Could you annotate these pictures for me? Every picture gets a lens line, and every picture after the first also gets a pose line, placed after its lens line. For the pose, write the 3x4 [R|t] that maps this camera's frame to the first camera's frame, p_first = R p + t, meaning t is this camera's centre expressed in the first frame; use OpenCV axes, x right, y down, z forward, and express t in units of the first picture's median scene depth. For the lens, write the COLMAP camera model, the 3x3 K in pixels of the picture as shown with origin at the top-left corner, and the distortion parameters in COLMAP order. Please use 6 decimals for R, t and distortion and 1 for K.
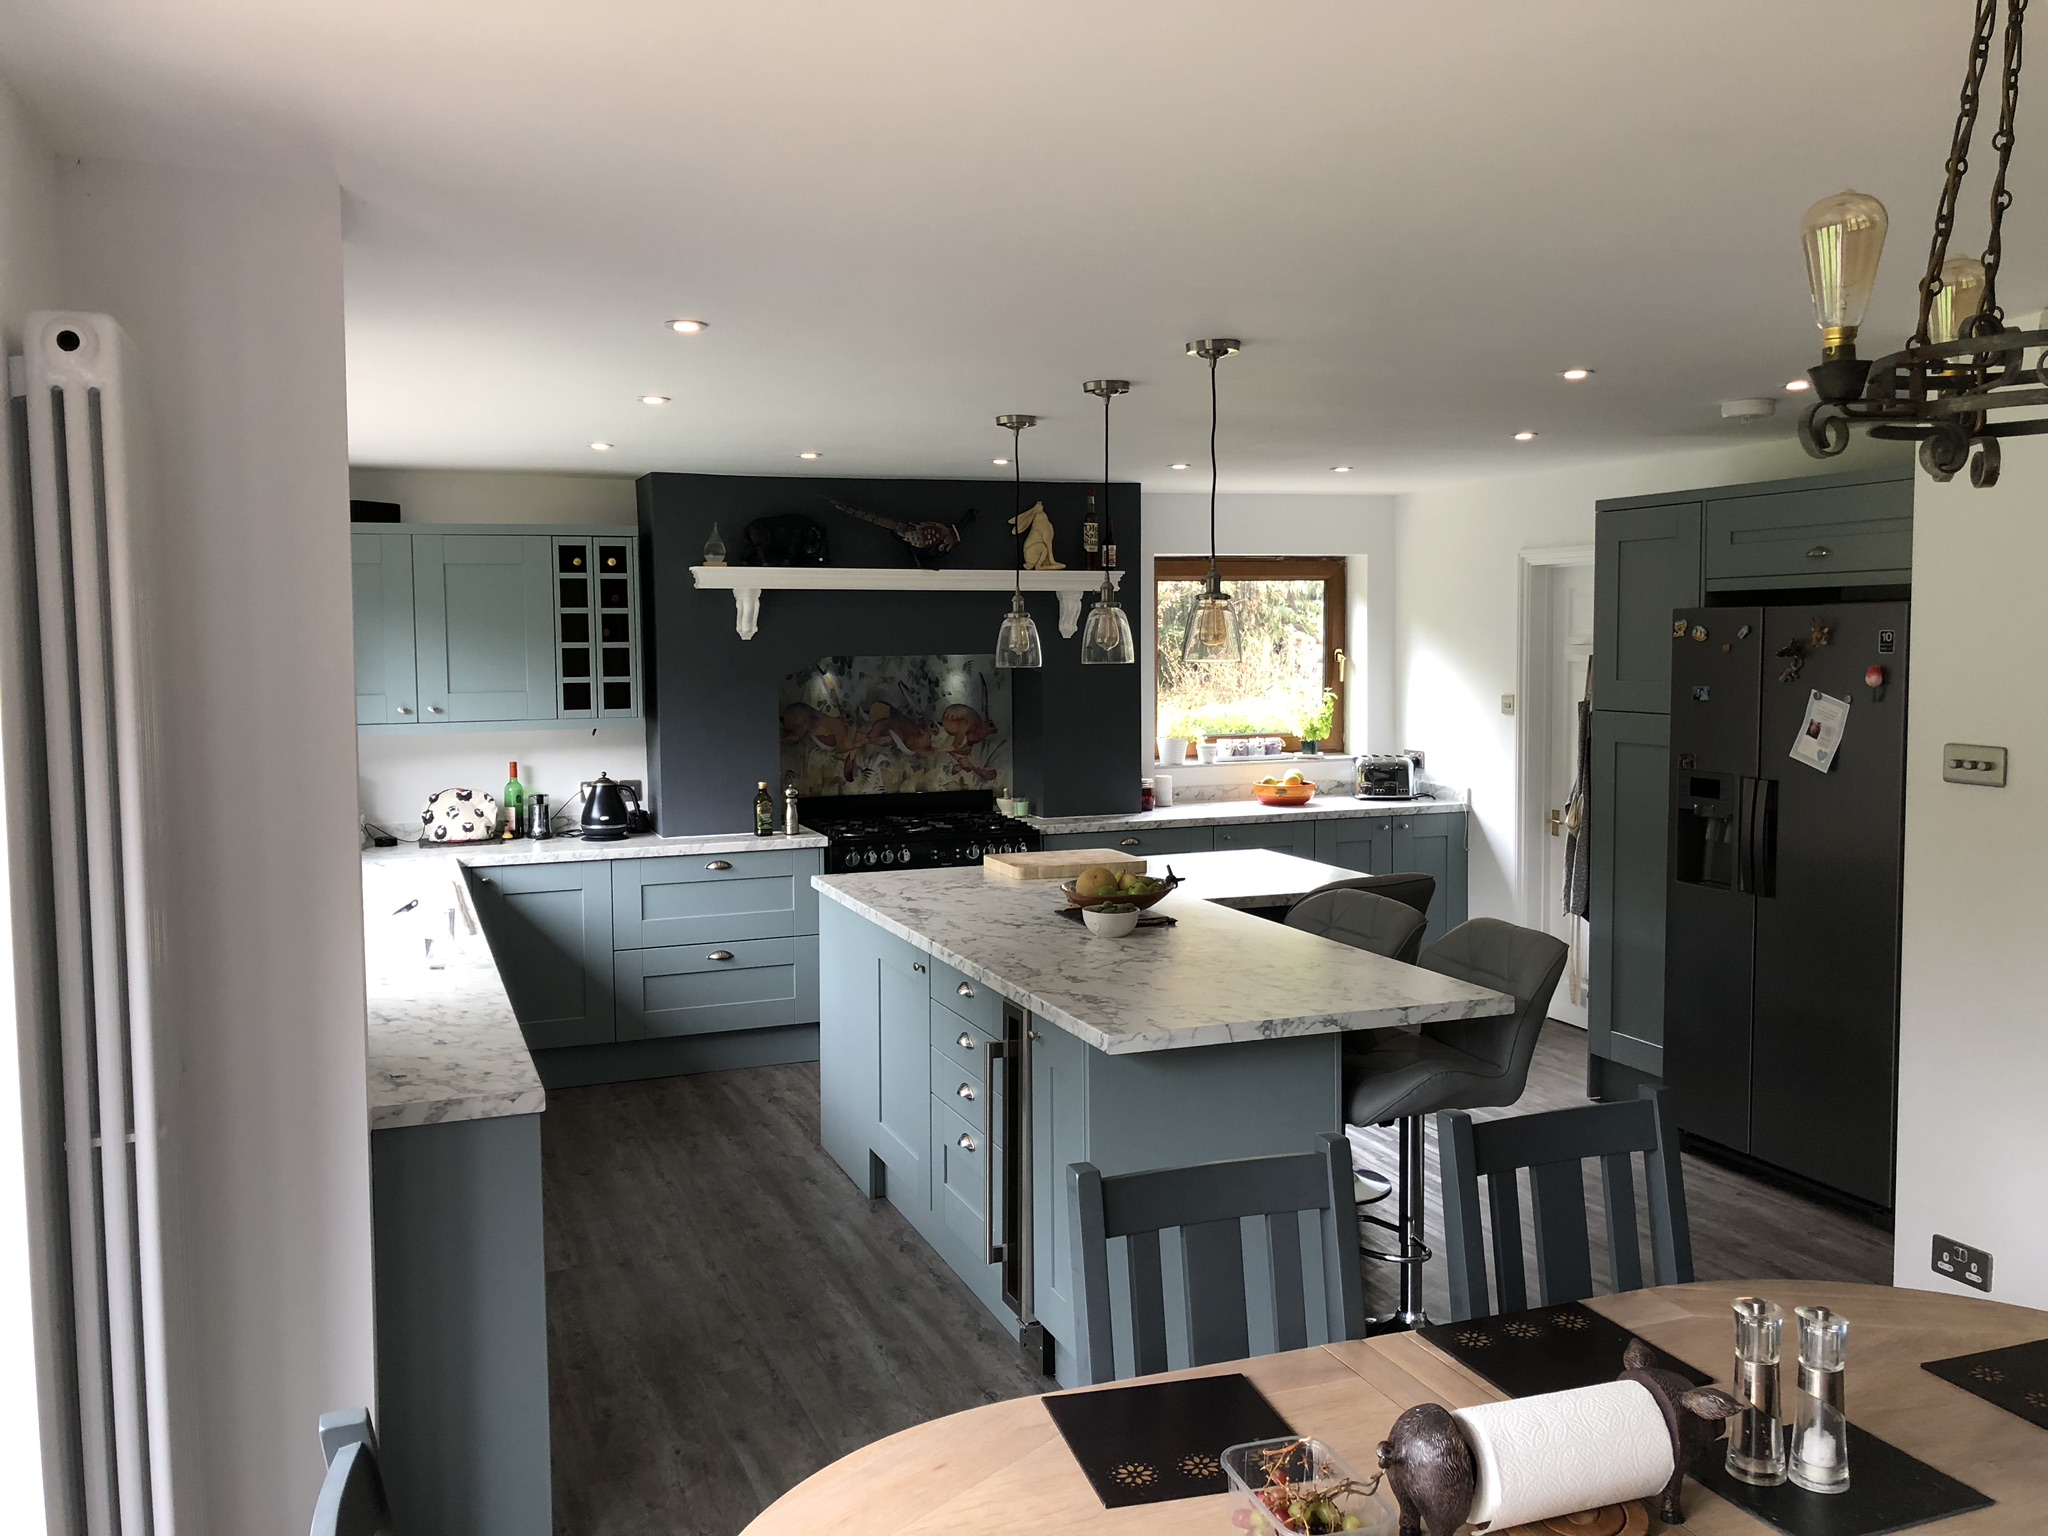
lens RADIAL K [[1600.4, 0, 1024.0], [0, 1600.4, 768.0], [0, 0, 1]] dist [-0.004921, -0.002988]
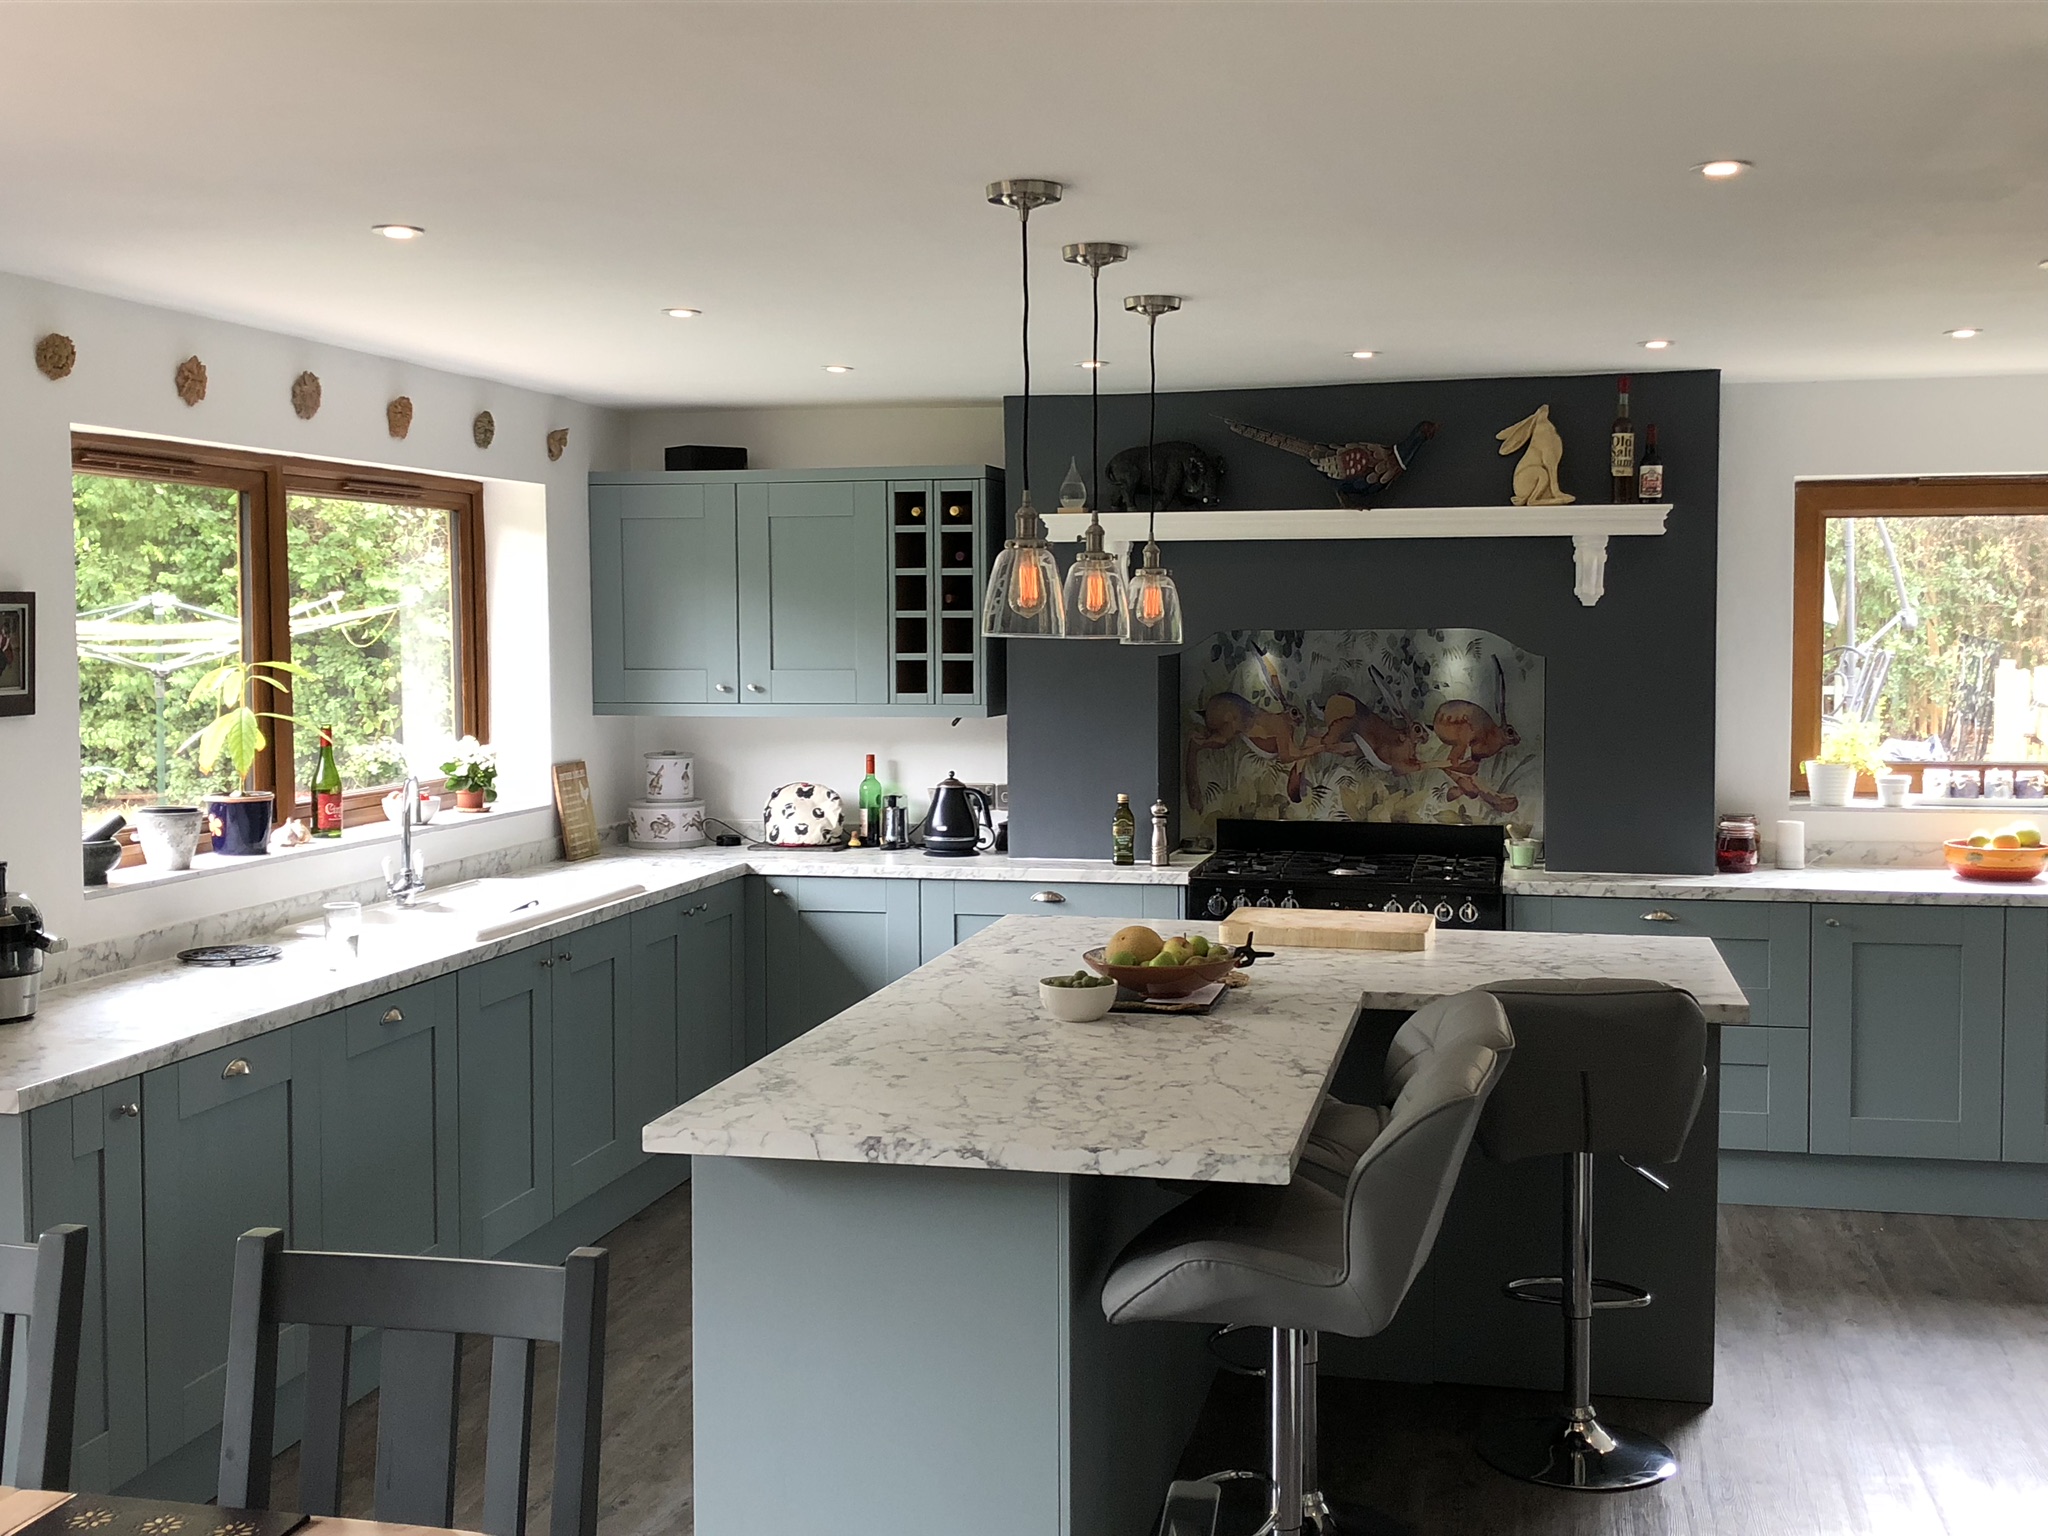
lens RADIAL K [[2195.3, 0, 1024.0], [0, 2195.3, 768.0], [0, 0, 1]] dist [0.146759, -0.771737]
pose [[0.814370, 0.044444, -0.578642, 0.401657], [-0.048396, 0.998791, 0.008603, -0.010419], [0.578325, 0.020998, 0.815536, 0.116152]]
